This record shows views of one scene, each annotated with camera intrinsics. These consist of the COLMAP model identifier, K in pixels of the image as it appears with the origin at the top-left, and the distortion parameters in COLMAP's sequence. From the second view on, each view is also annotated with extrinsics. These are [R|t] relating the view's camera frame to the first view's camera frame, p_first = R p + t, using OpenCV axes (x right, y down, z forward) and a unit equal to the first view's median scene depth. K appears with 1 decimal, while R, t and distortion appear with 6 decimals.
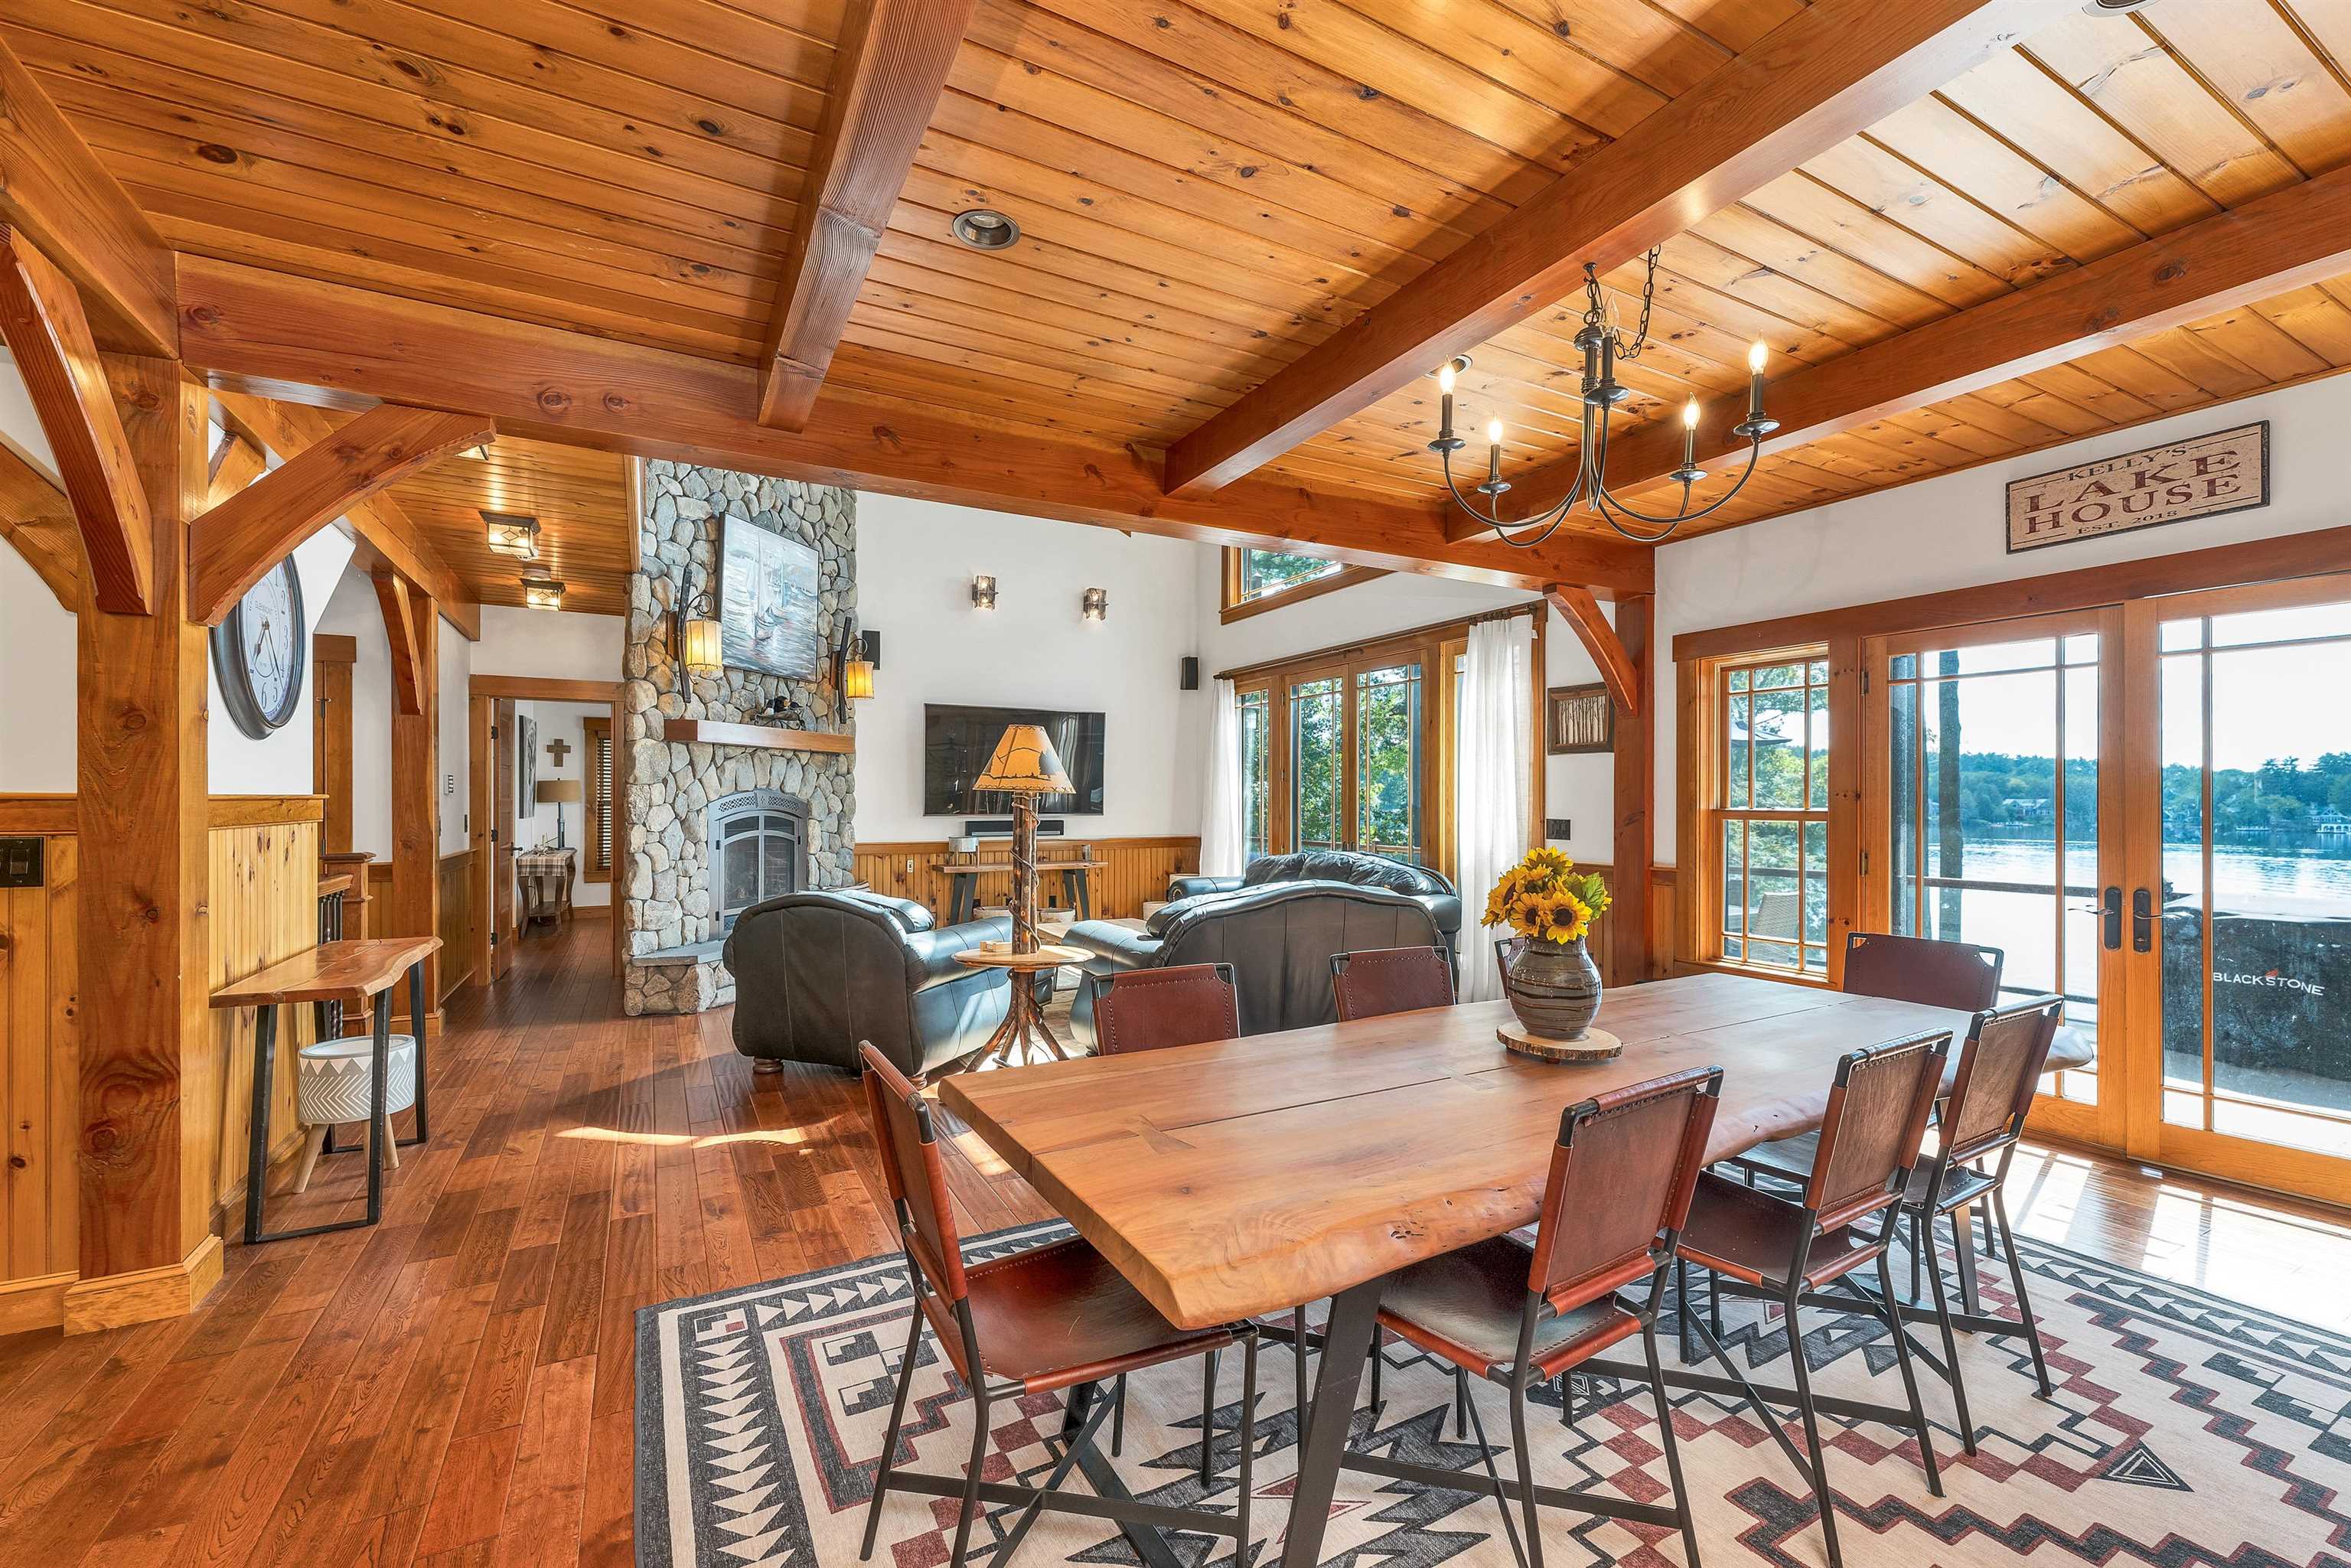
lens RADIAL K [[969.1, 0, 1168.9], [0, 969.1, 788.6], [0, 0, 1]] dist [0.000716, -0.000034]
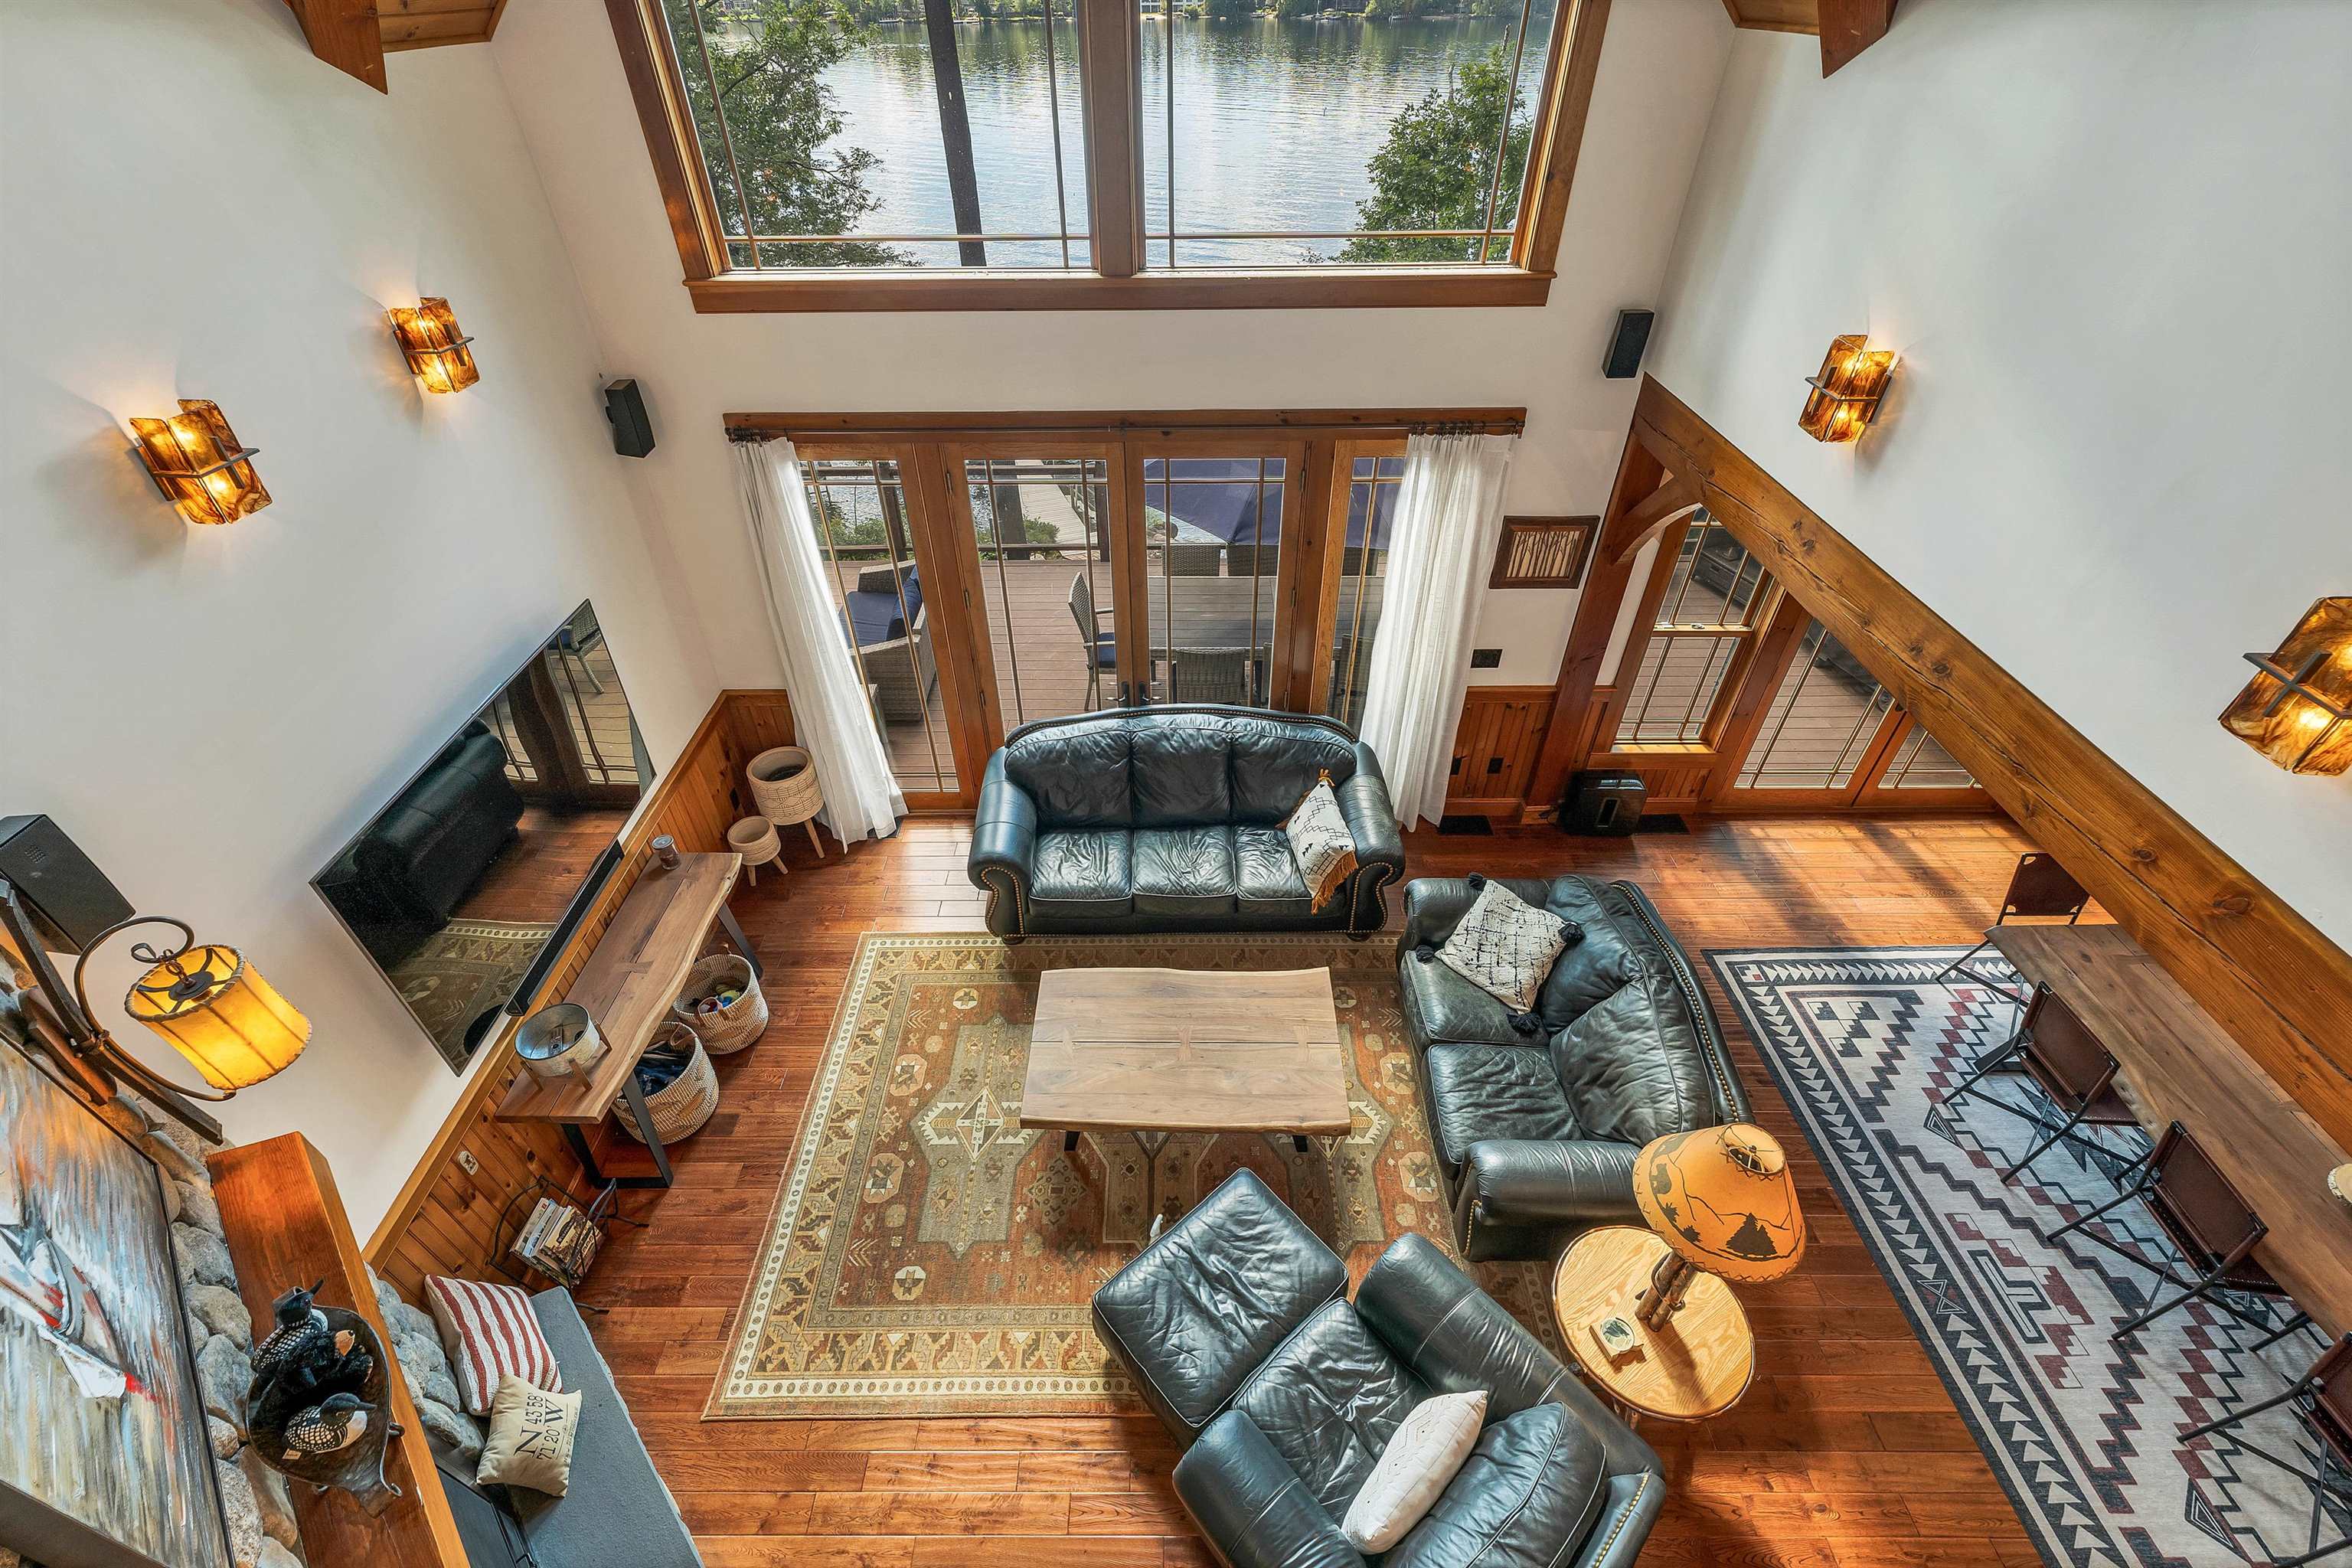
lens RADIAL K [[969.5, 0, 1183.8], [0, 969.5, 771.8], [0, 0, 1]] dist [0.000716, -0.000034]
pose [[0.470796, -0.550238, 0.689630, -0.447463], [0.000176, 0.781738, 0.623607, -0.459341], [-0.882242, -0.293470, 0.368136, 0.878461]]
